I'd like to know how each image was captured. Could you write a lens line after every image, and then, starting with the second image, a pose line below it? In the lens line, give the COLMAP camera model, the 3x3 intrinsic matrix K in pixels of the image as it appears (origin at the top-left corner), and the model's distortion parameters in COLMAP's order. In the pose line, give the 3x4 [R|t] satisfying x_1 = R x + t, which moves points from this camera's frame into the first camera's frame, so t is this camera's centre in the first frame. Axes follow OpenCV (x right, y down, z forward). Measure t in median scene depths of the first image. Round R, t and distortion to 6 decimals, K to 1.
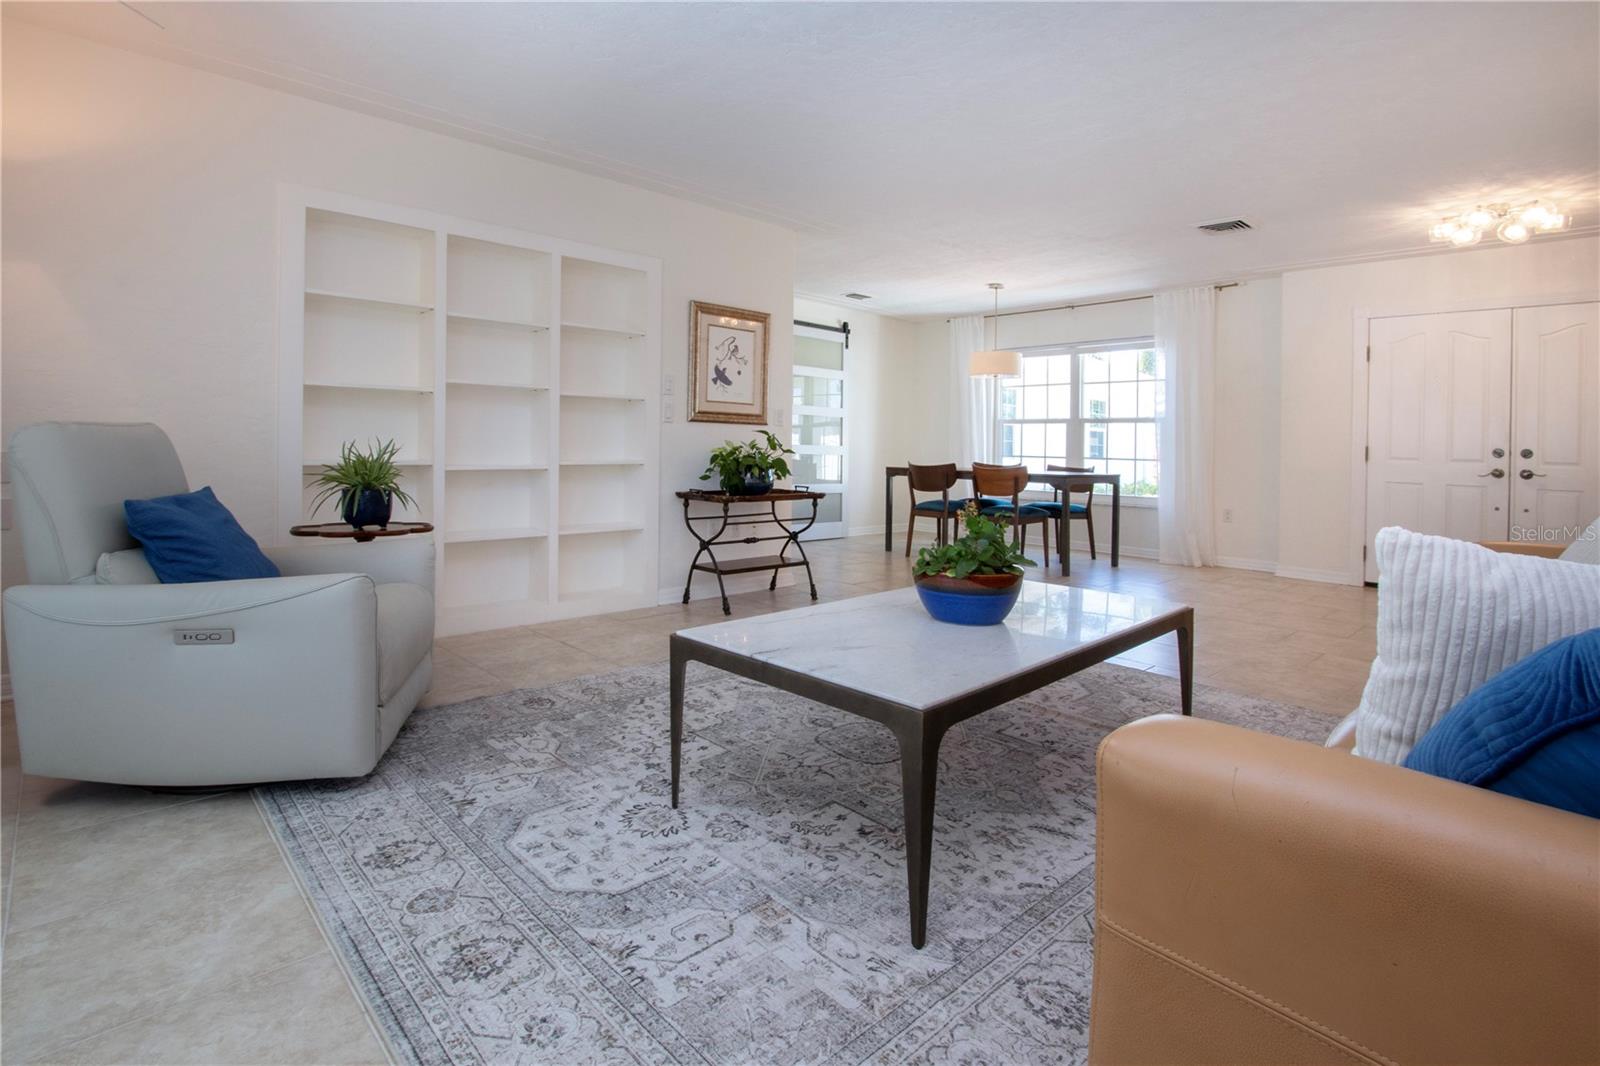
lens RADIAL K [[780.8, 0, 839.6], [0, 780.8, 446.2], [0, 0, 1]] dist [-0.012477, 0.004760]
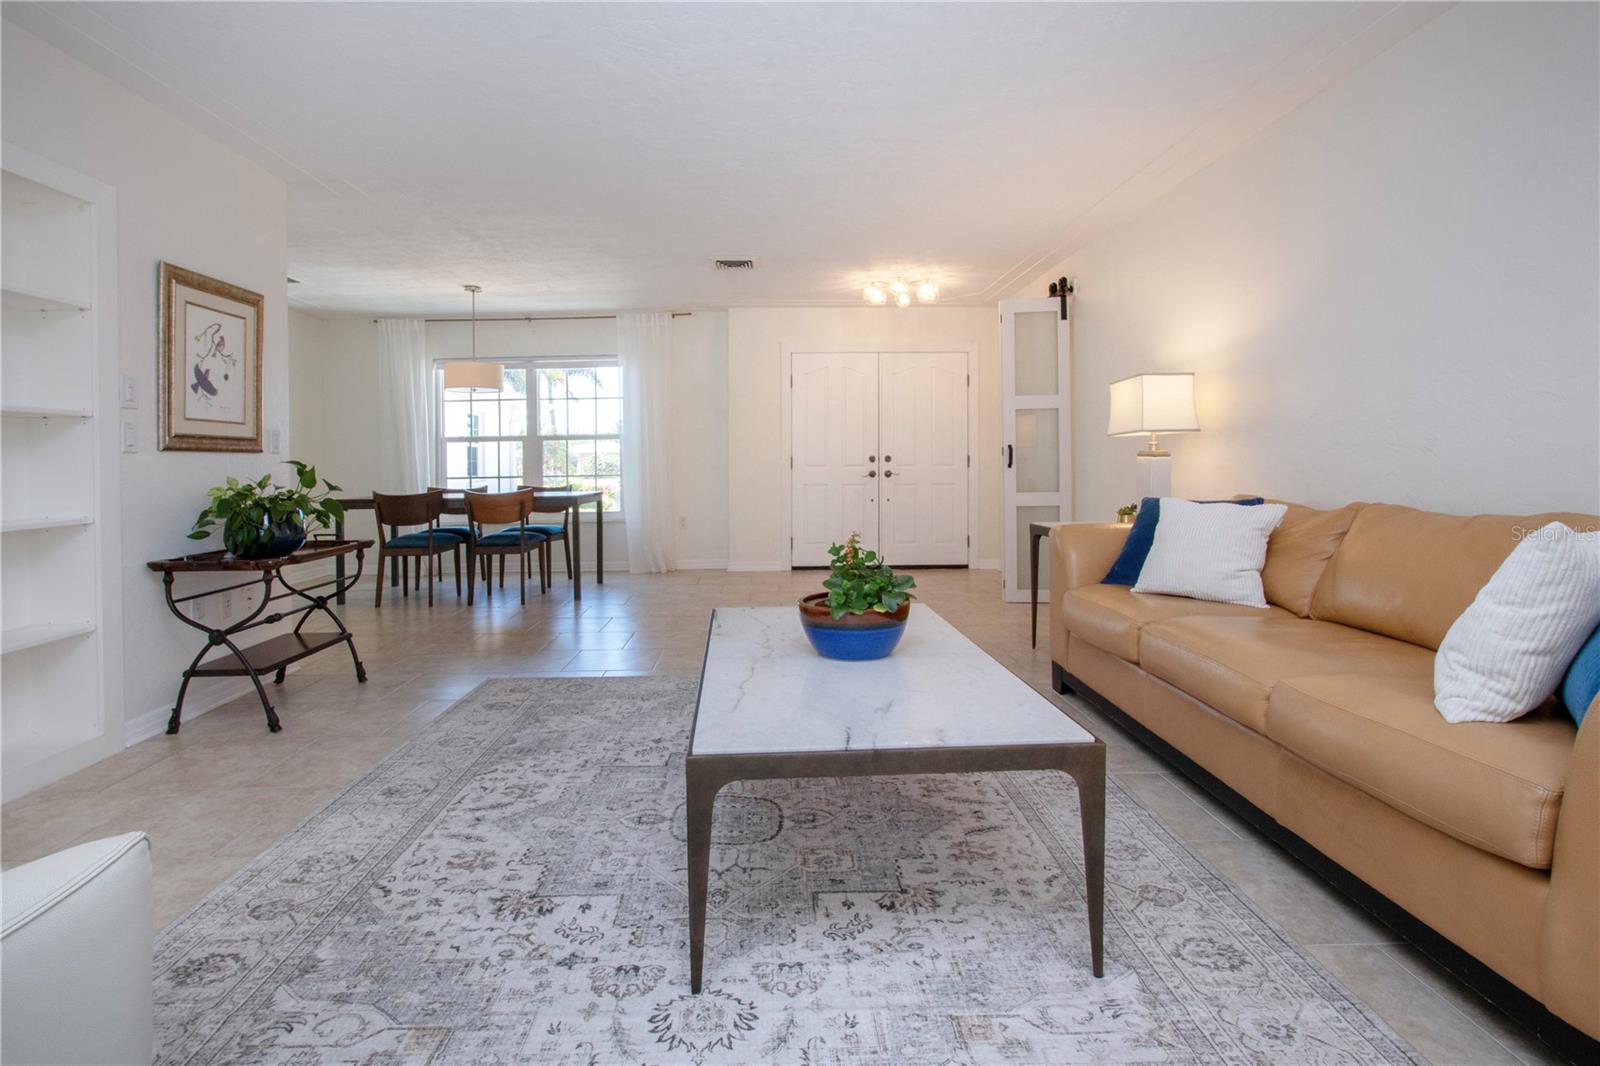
lens RADIAL K [[780.8, 0, 768.4], [0, 780.8, 464.2], [0, 0, 1]] dist [-0.012477, 0.004760]
pose [[0.700381, -0.036383, 0.712841, -0.289690], [0.031062, 0.999308, 0.020485, -0.017660], [-0.713093, 0.007795, 0.701026, 0.192187]]
